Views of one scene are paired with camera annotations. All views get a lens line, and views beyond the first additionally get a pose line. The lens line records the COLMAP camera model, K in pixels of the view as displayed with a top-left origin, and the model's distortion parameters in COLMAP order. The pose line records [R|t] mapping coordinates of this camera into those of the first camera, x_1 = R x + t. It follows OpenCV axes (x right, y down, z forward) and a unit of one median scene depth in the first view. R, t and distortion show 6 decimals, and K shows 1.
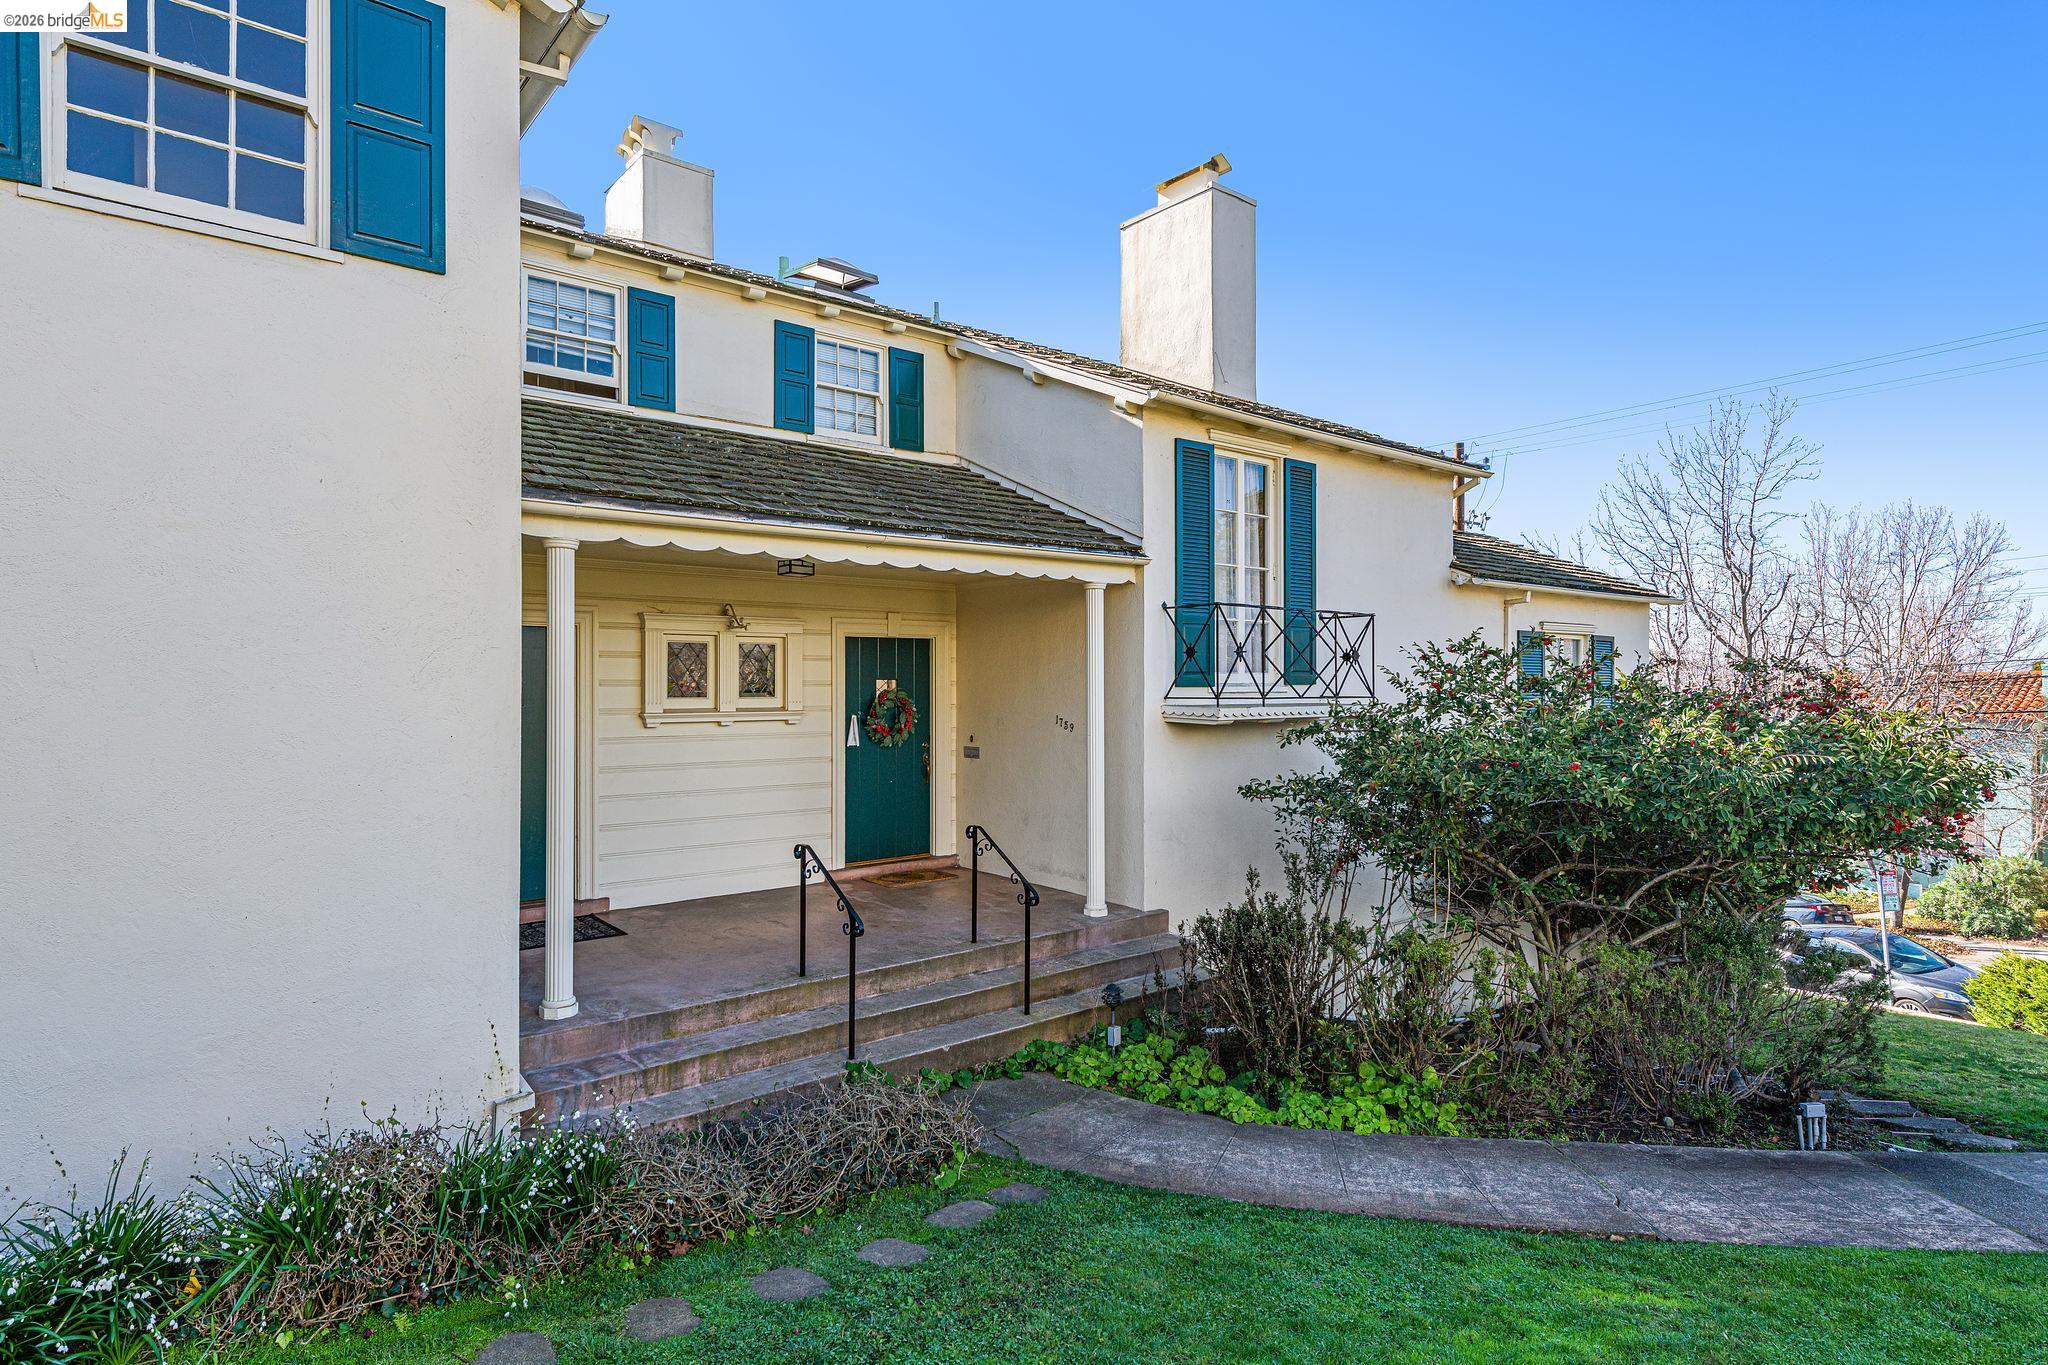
lens RADIAL K [[1087.2, 0, 1028.0], [0, 1087.2, 686.8], [0, 0, 1]] dist [0.011189, 0.000067]
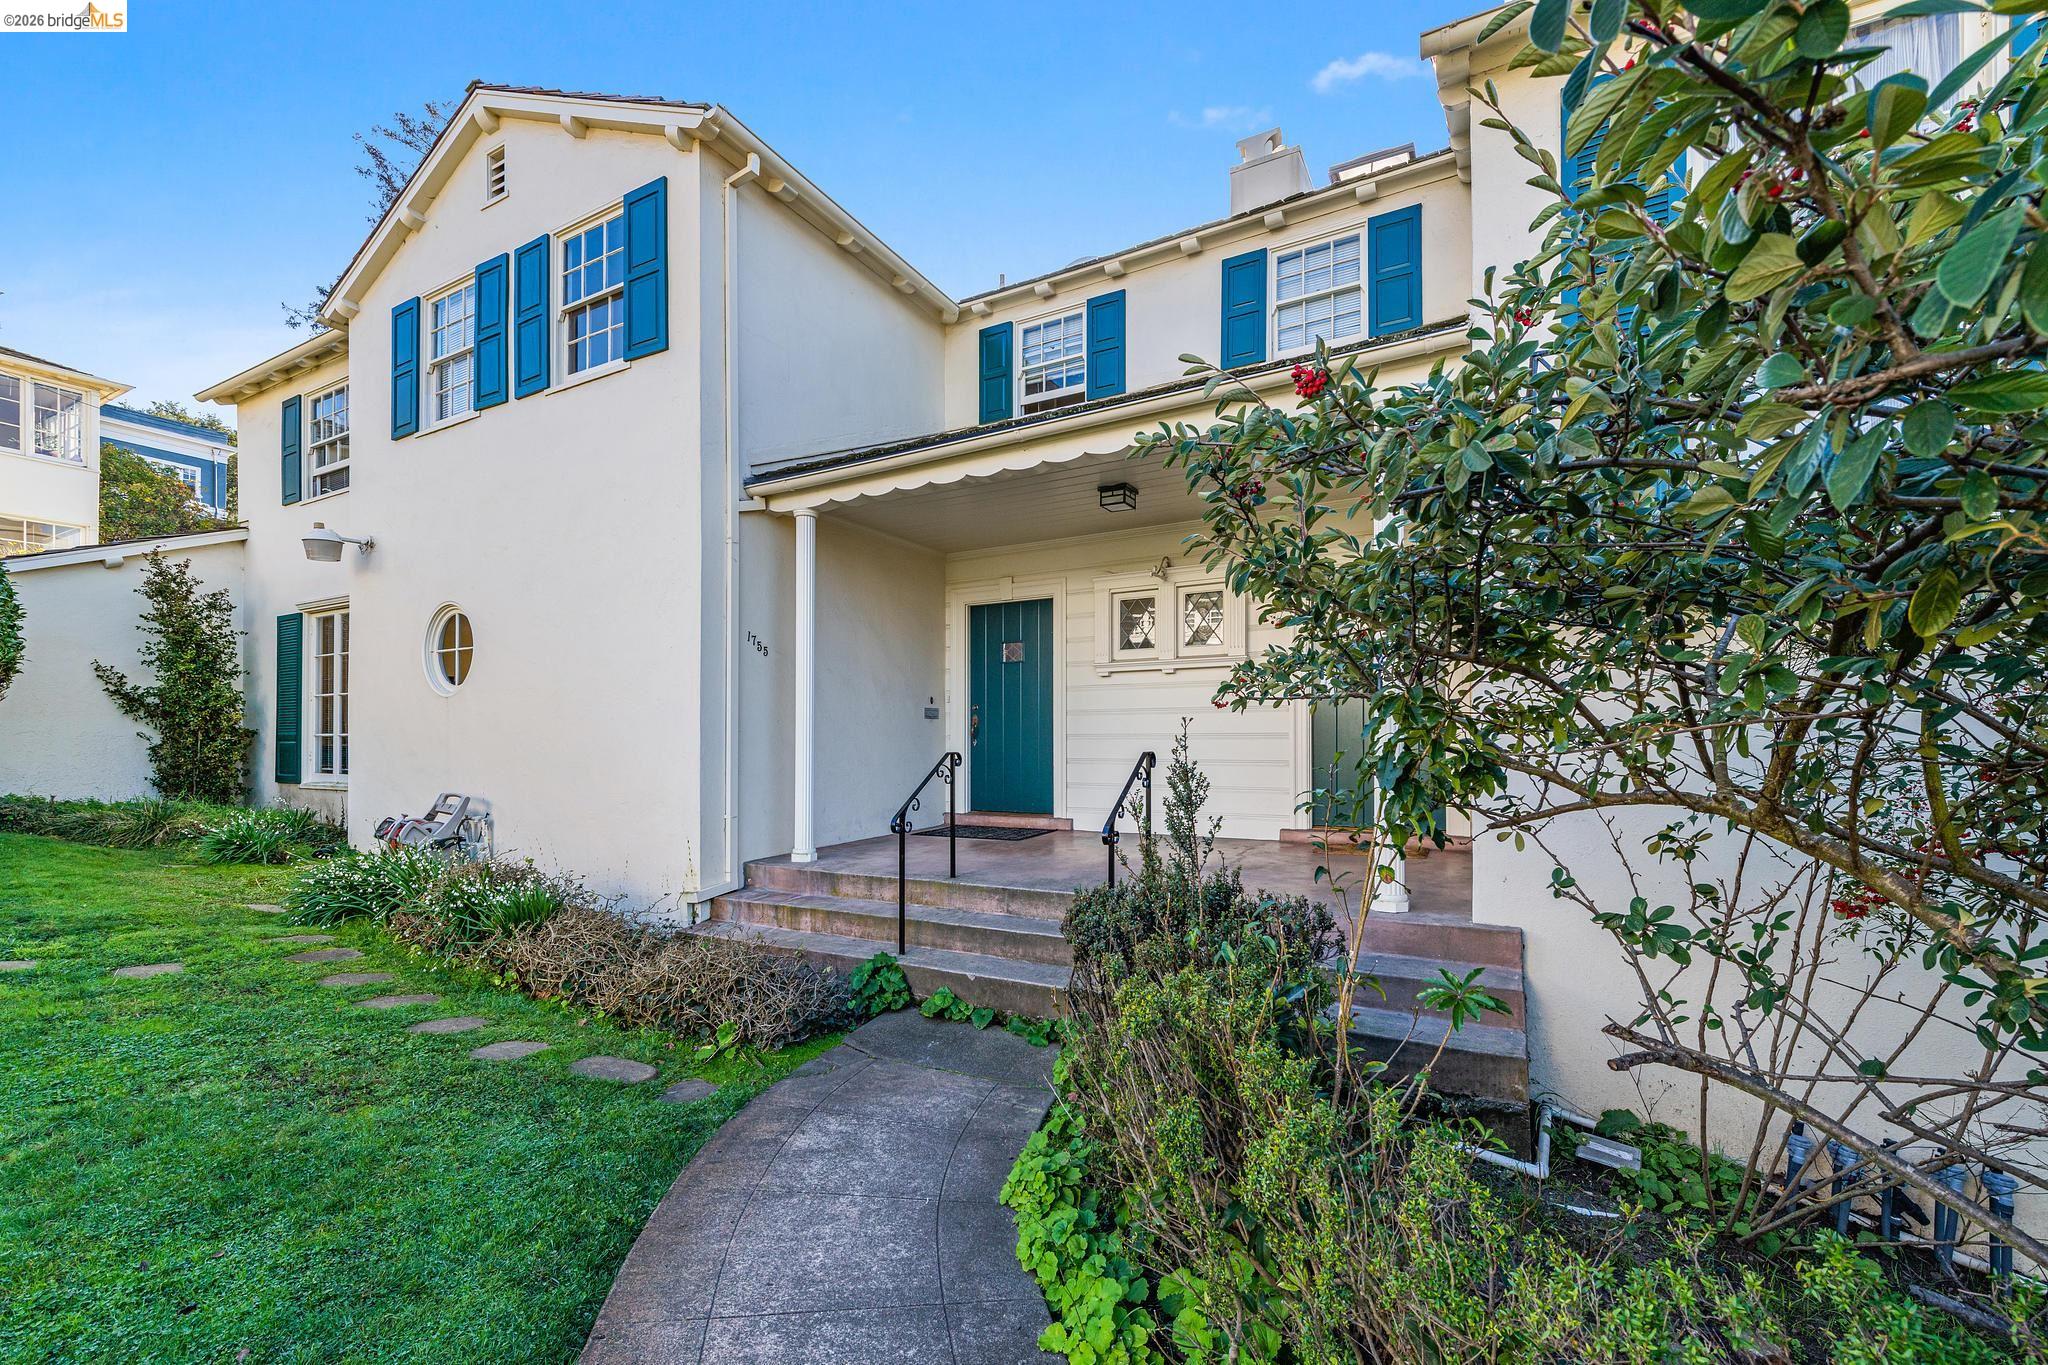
lens RADIAL K [[842.8, 0, 1008.2], [0, 842.8, 729.7], [0, 0, 1]] dist [0.006474, -0.001898]
pose [[0.361758, -0.015293, -0.932146, 0.431725], [0.006495, 0.999883, -0.013884, 0.103759], [0.932249, -0.001032, 0.361815, 0.577620]]
